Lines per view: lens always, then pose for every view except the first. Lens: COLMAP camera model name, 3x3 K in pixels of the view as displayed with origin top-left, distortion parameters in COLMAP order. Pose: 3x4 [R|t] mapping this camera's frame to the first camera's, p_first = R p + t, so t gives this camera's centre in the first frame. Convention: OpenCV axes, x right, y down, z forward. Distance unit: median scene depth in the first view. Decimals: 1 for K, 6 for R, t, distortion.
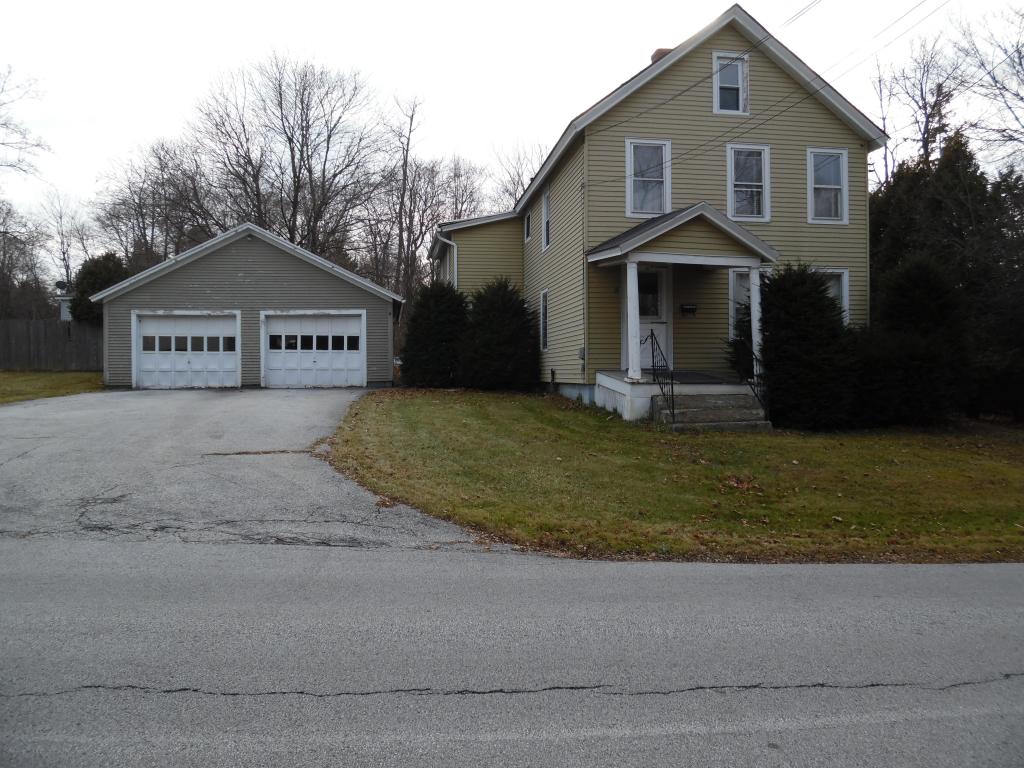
lens RADIAL K [[828.2, 0, 517.5], [0, 828.2, 379.7], [0, 0, 1]] dist [-0.028069, -0.014367]
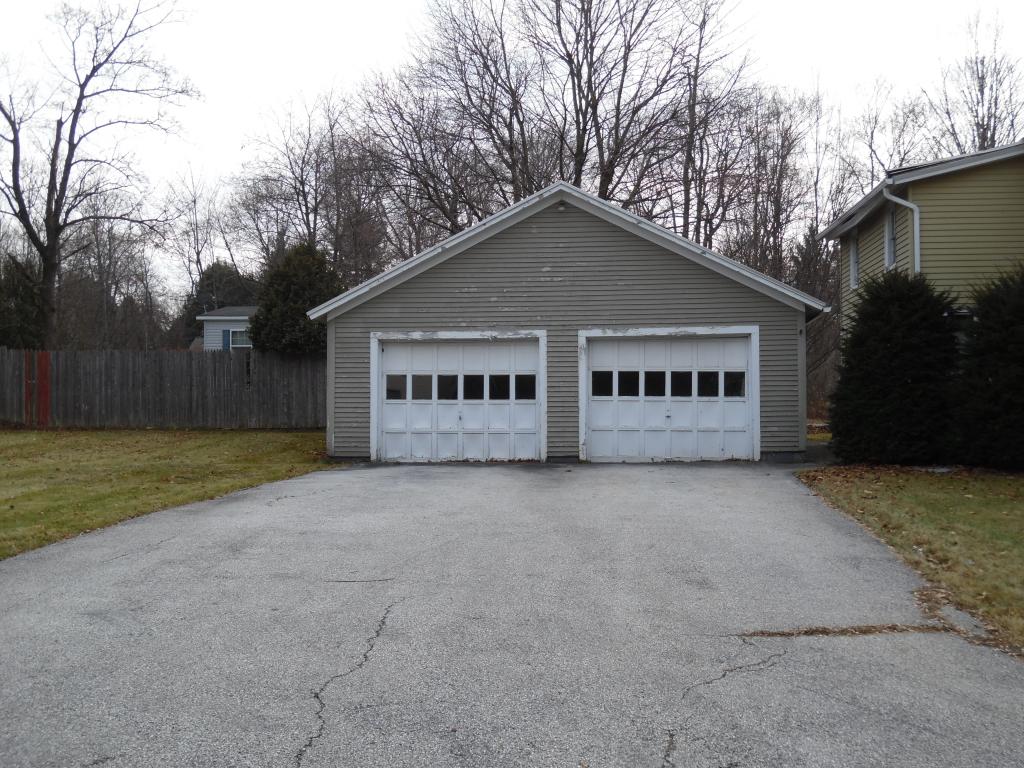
lens RADIAL K [[1256.0, 0, 509.7], [0, 1256.0, 386.2], [0, 0, 1]] dist [-0.048892, 0.000000]
pose [[0.972334, -0.006422, -0.233508, -0.150422], [-0.002668, 0.999251, -0.038592, -0.009243], [0.233581, 0.038147, 0.971589, 0.124263]]
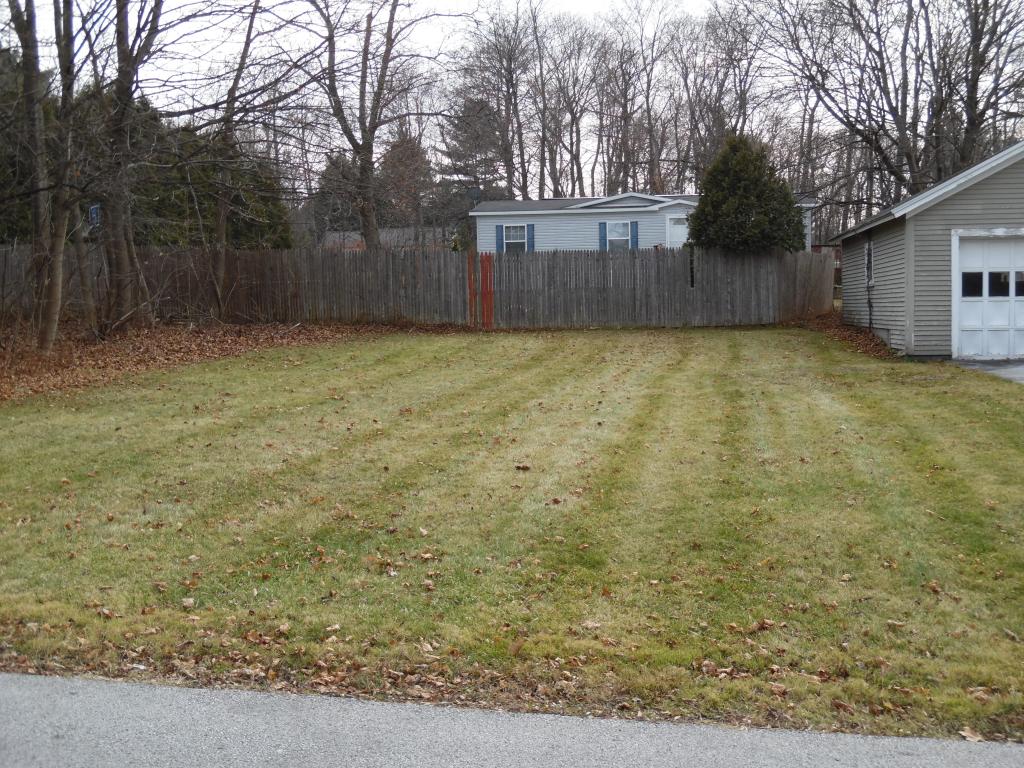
lens RADIAL K [[1256.0, 0, 512.3], [0, 1256.0, 384.6], [0, 0, 1]] dist [-0.048892, 0.000000]
pose [[0.960562, -0.000563, -0.278065, -0.510300], [0.014708, 0.998701, 0.048788, -0.020194], [0.277676, -0.050954, 0.959323, 0.034699]]
